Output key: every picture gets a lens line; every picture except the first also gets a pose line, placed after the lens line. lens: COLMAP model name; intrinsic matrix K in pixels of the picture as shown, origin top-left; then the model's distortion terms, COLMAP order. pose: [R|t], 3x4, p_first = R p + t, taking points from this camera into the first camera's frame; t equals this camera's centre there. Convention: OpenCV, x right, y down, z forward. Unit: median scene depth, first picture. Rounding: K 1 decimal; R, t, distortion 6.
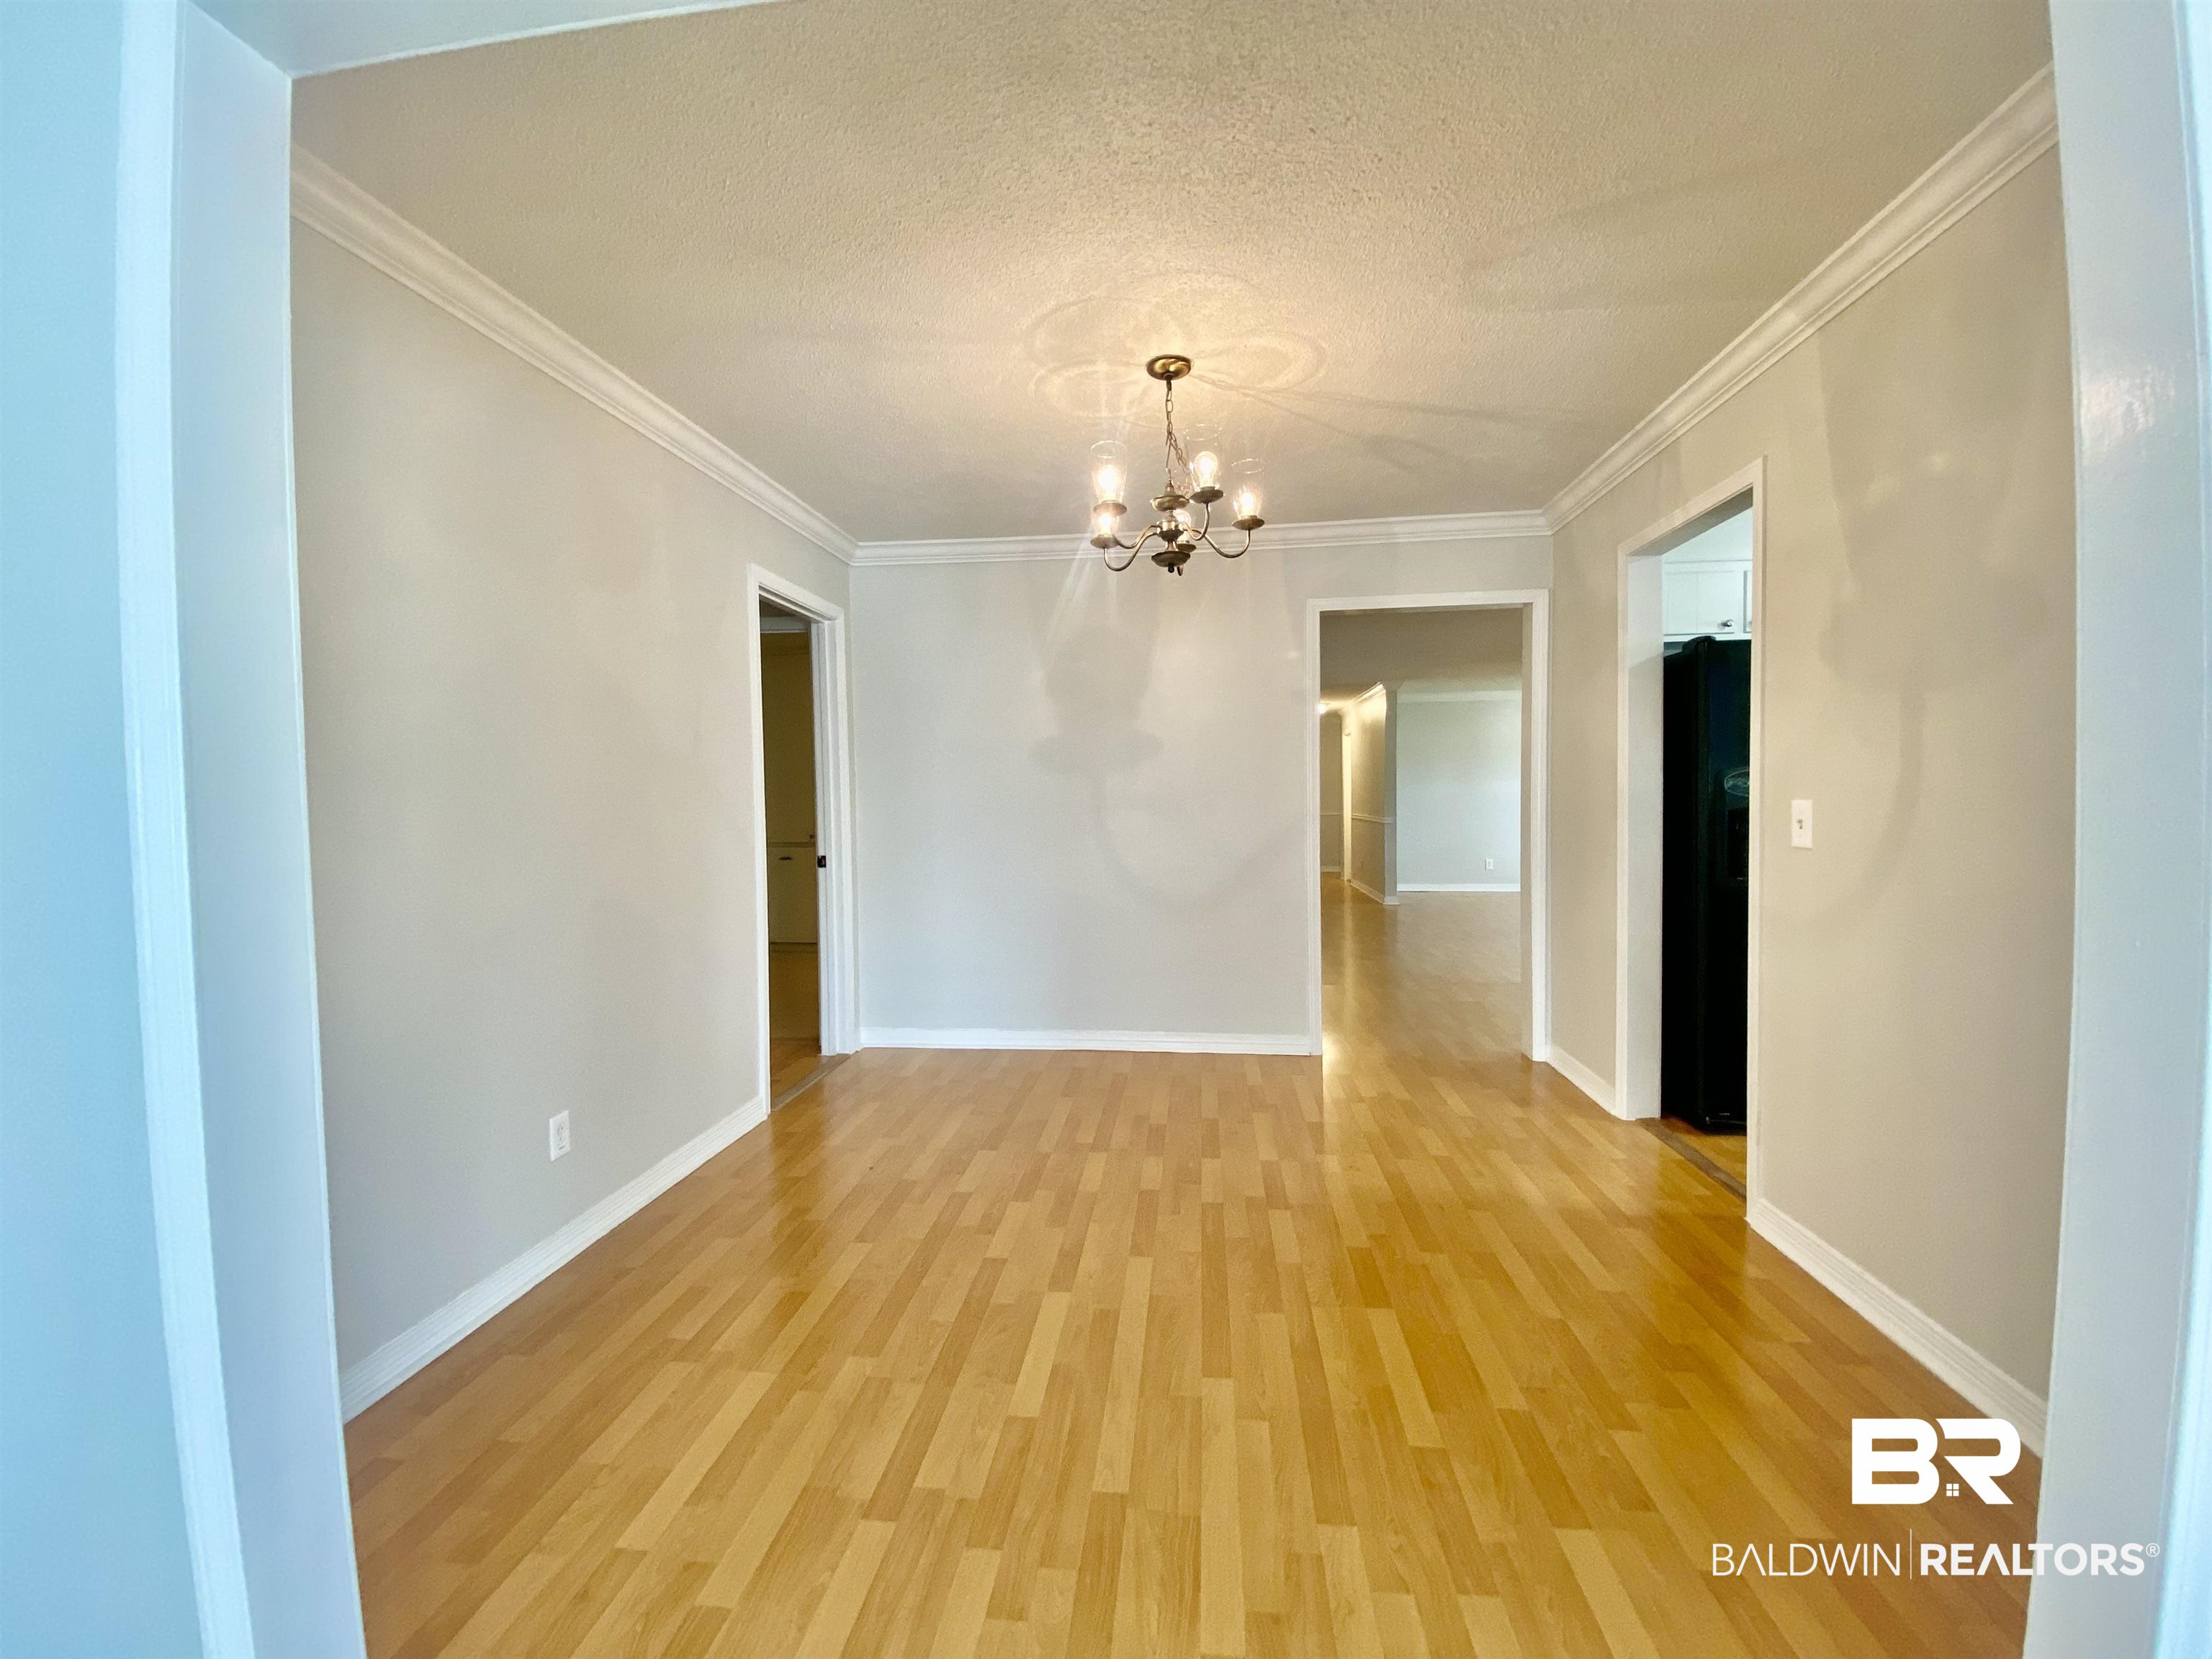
lens RADIAL K [[902.2, 0, 1076.9], [0, 902.2, 820.4], [0, 0, 1]] dist [-0.006088, -0.004260]
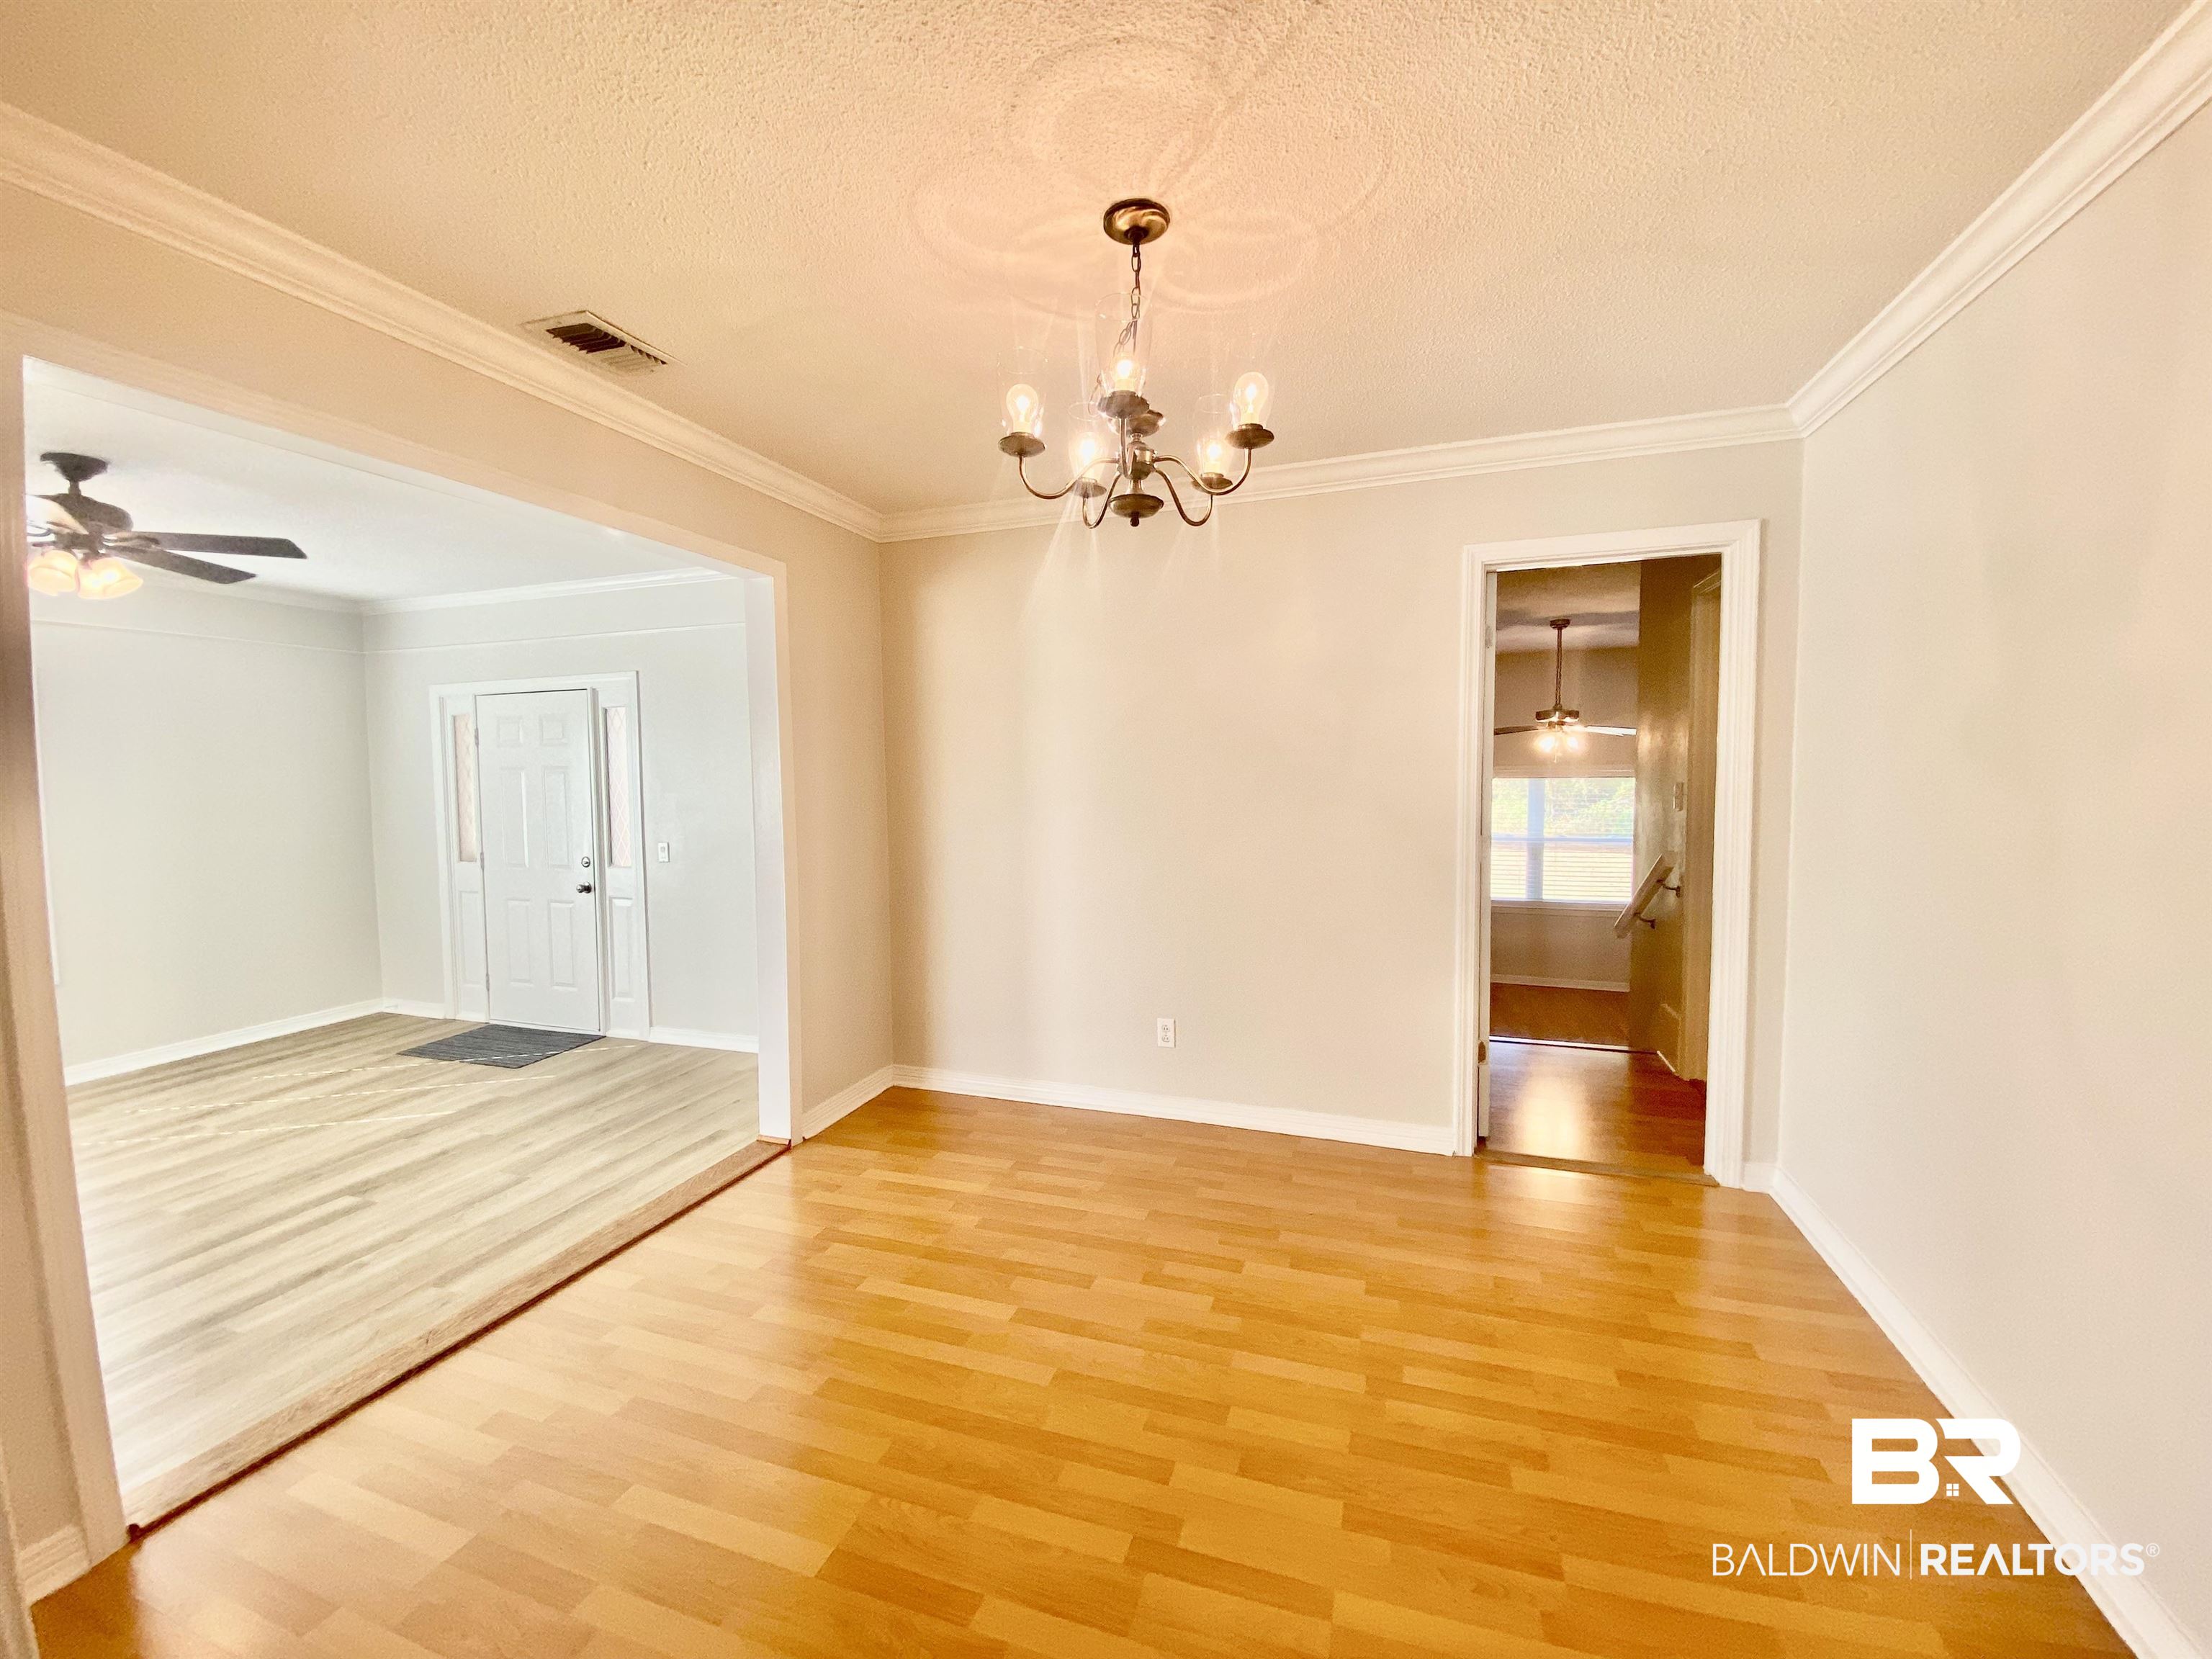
lens RADIAL K [[902.2, 0, 1108.9], [0, 902.2, 812.1], [0, 0, 1]] dist [-0.006088, -0.004260]
pose [[-0.189998, 0.069727, -0.979305, 0.791009], [-0.019220, 0.997019, 0.074718, -0.104375], [0.981596, 0.033019, -0.188092, 1.101950]]
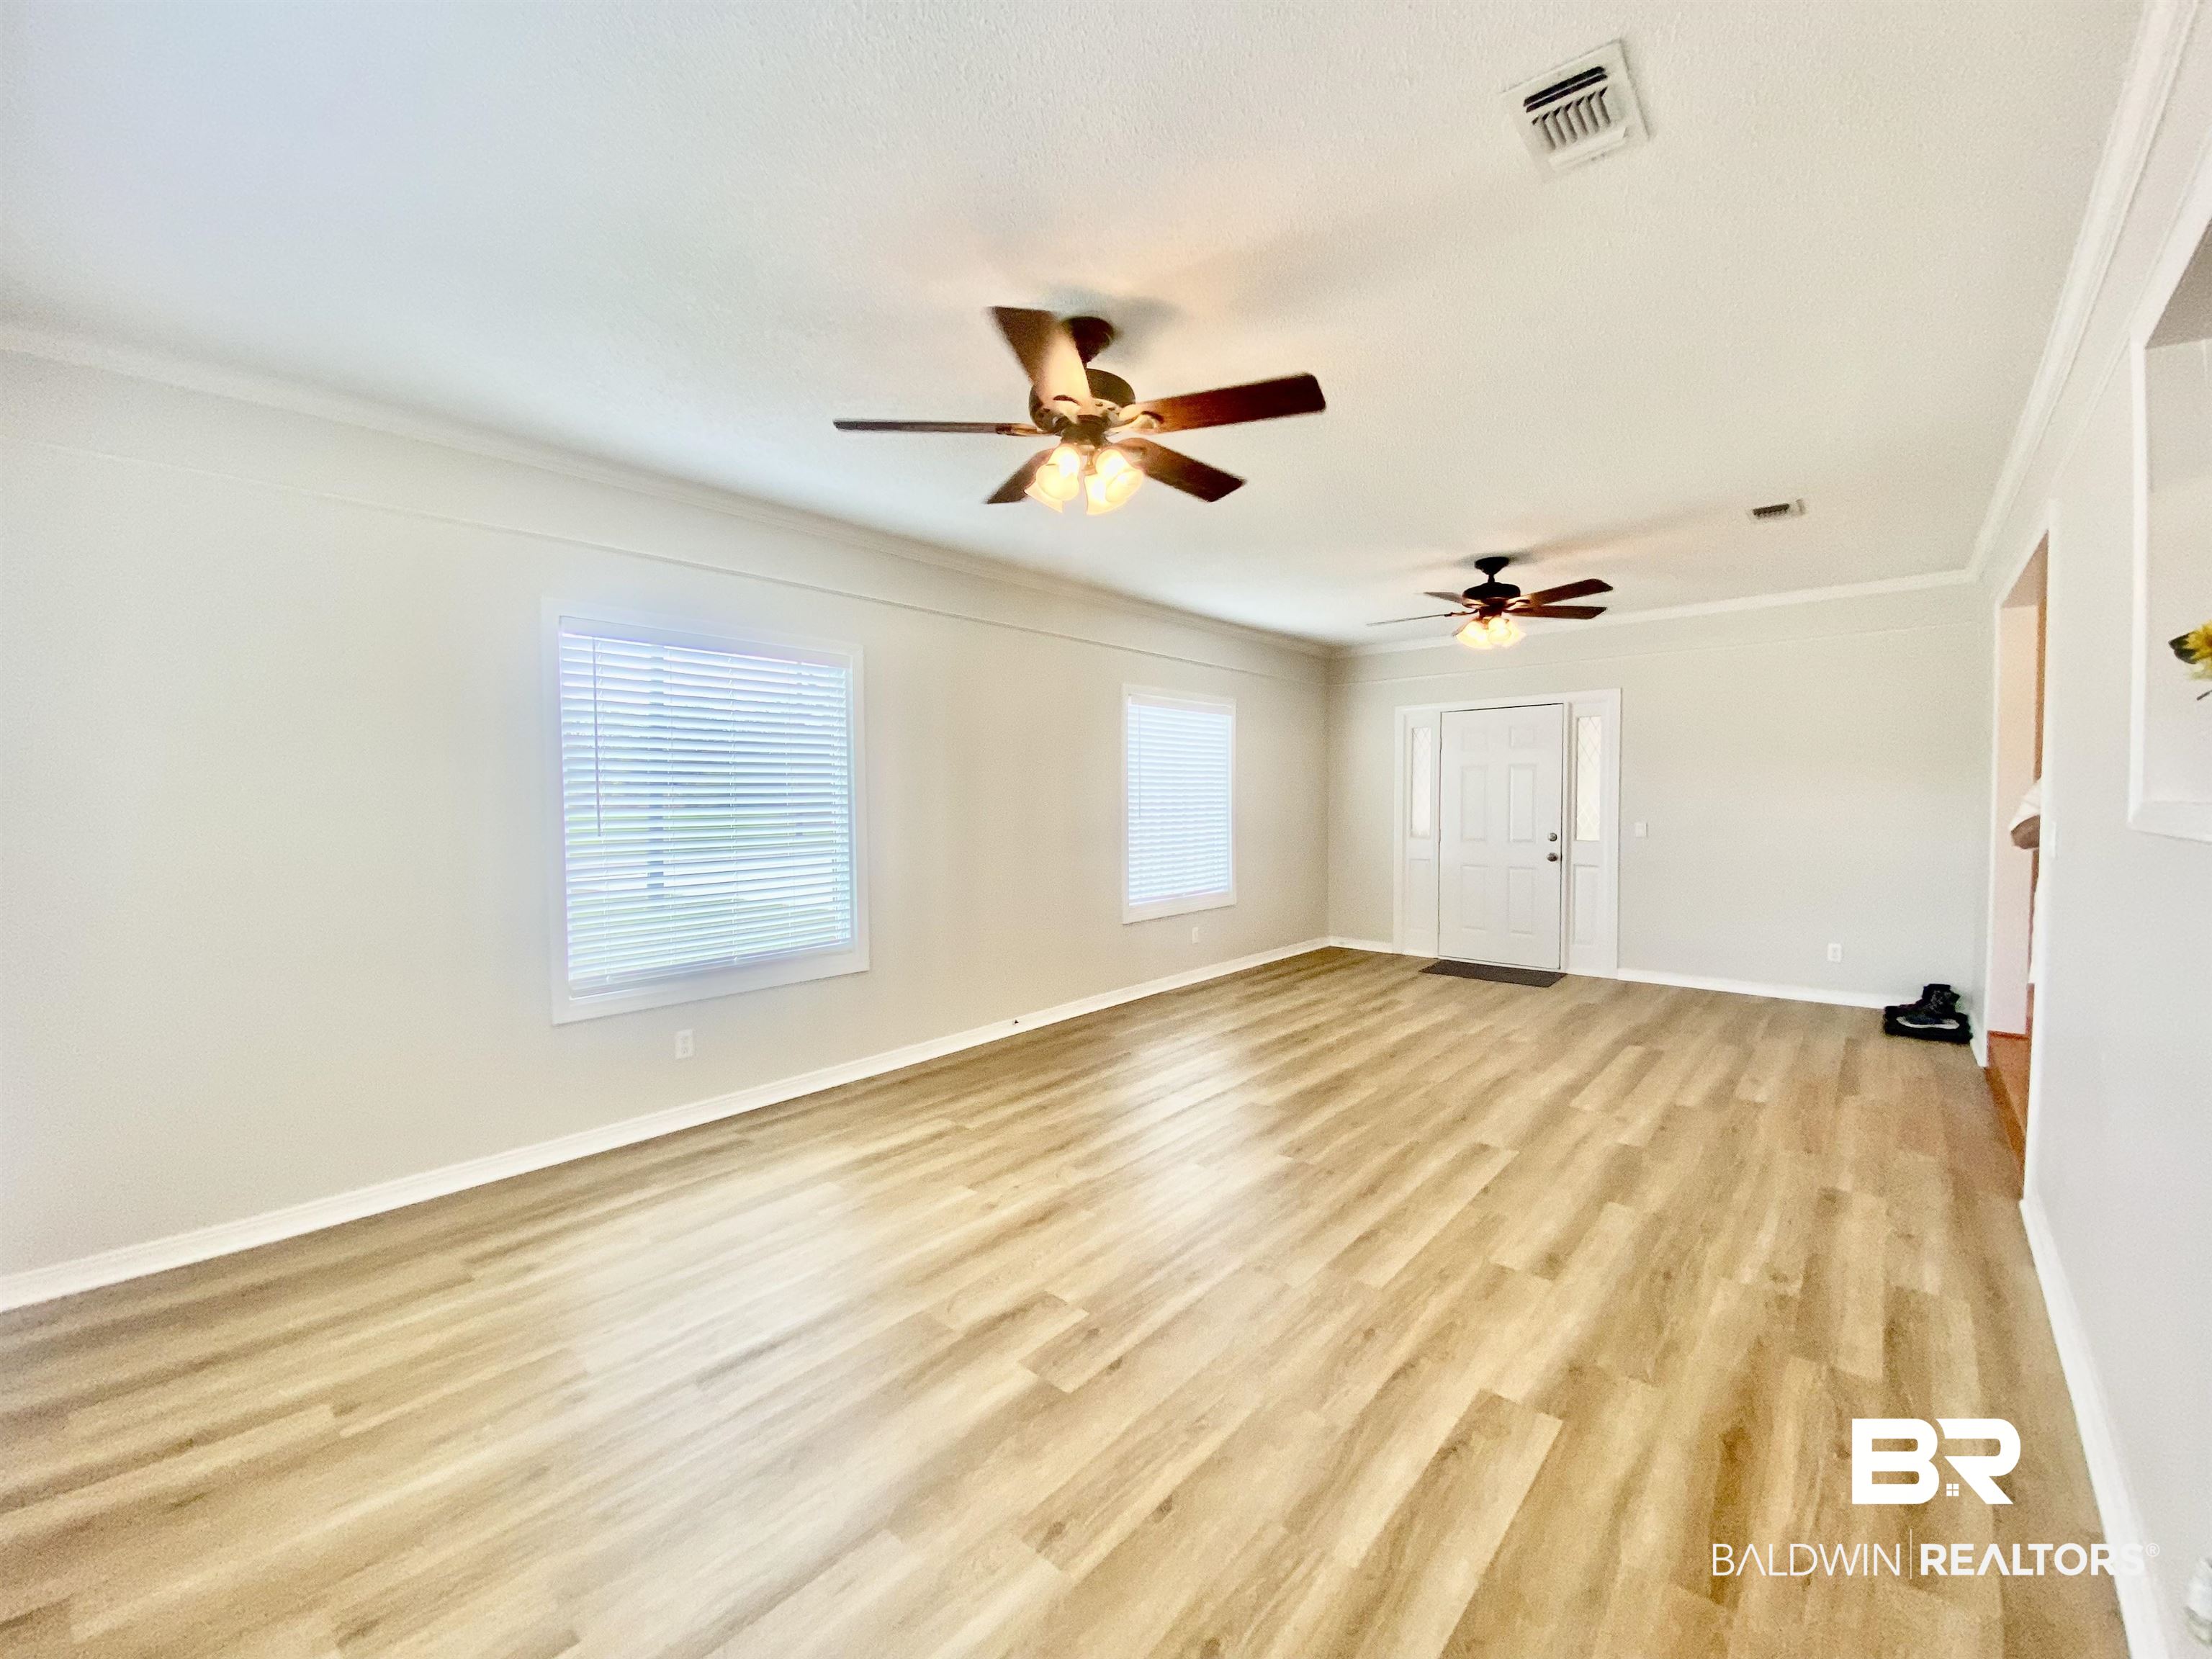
lens RADIAL K [[902.2, 0, 1092.0], [0, 902.2, 828.8], [0, 0, 1]] dist [-0.006088, -0.004260]
pose [[-0.559355, 0.058026, -0.826895, 1.996151], [-0.011629, 0.996899, 0.077822, -0.026184], [0.828847, 0.053146, -0.556945, -0.141720]]
